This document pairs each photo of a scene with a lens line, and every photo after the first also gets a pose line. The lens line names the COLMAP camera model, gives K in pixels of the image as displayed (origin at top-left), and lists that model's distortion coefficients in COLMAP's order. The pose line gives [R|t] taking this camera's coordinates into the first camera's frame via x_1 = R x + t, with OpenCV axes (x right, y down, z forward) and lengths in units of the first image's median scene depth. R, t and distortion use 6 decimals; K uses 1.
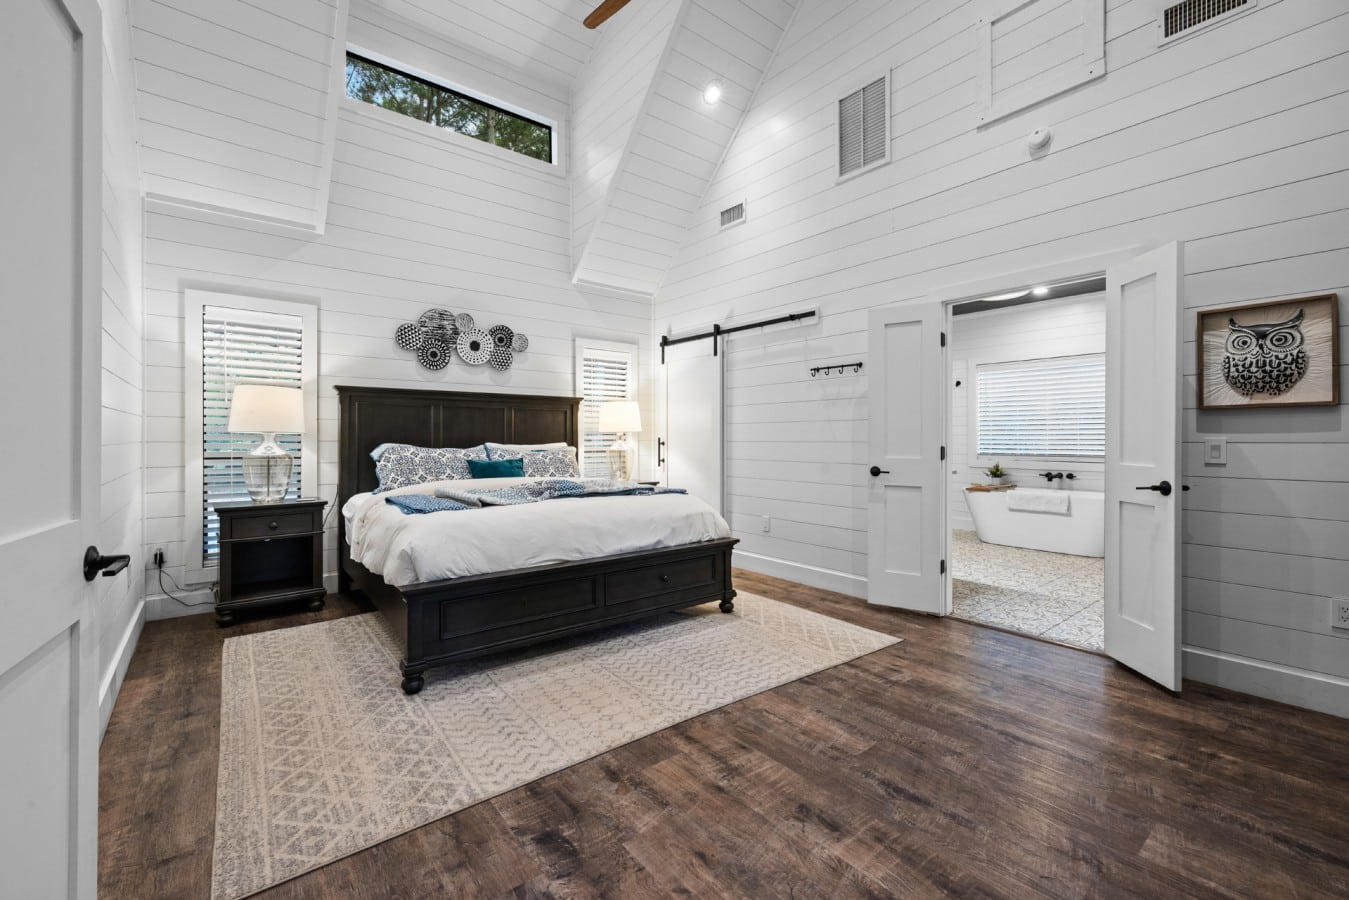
lens RADIAL K [[569.7, 0, 669.0], [0, 569.7, 439.9], [0, 0, 1]] dist [0.001606, 0.000271]
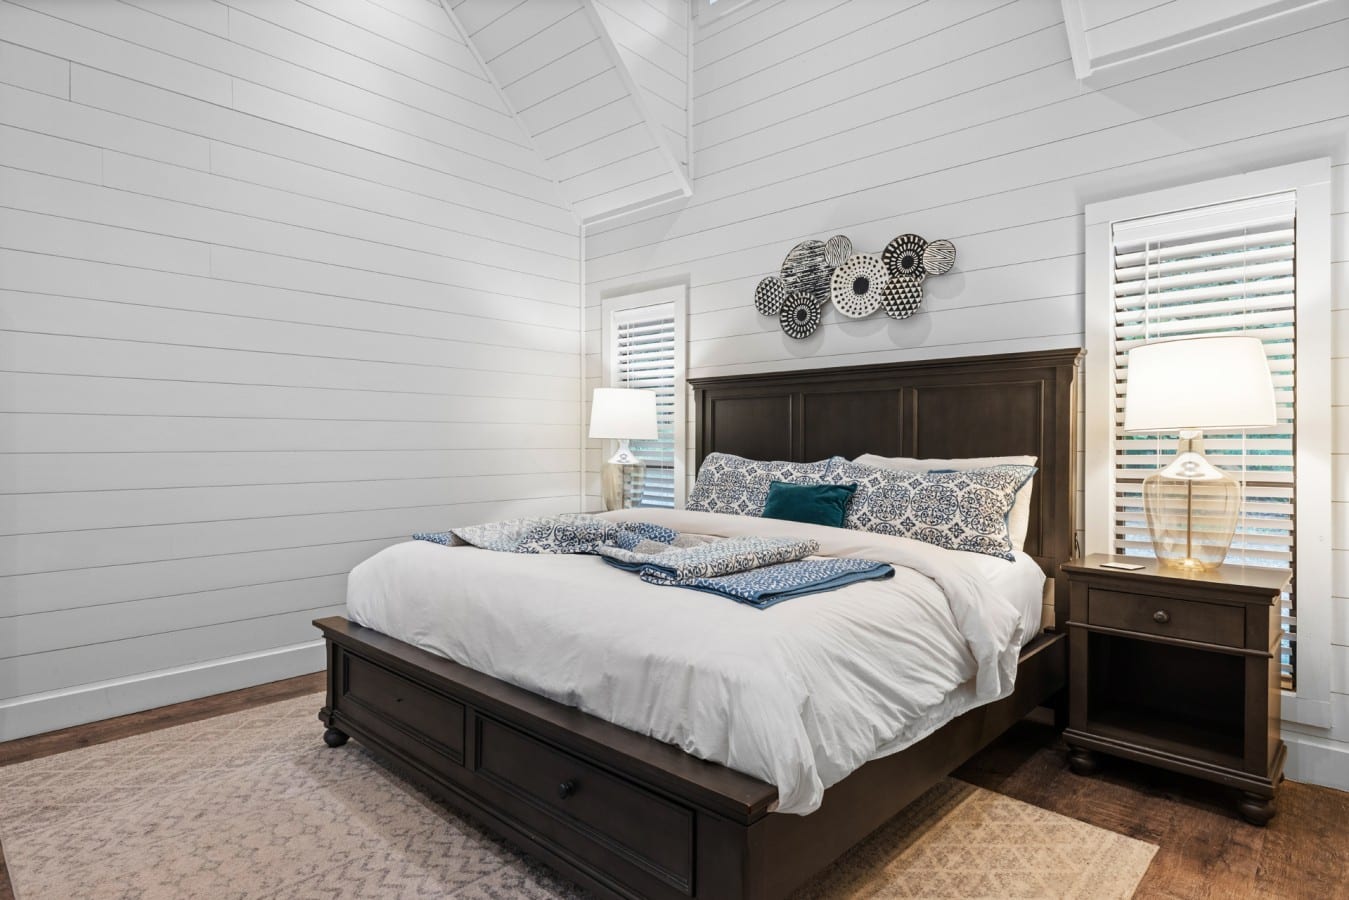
lens RADIAL K [[742.3, 0, 678.8], [0, 742.3, 443.6], [0, 0, 1]] dist [0.004488, 0.002412]
pose [[0.140788, 0.001718, -0.990038, 0.443208], [-0.004096, 0.999991, 0.001153, -0.005951], [0.990031, 0.003893, 0.140794, 0.832339]]
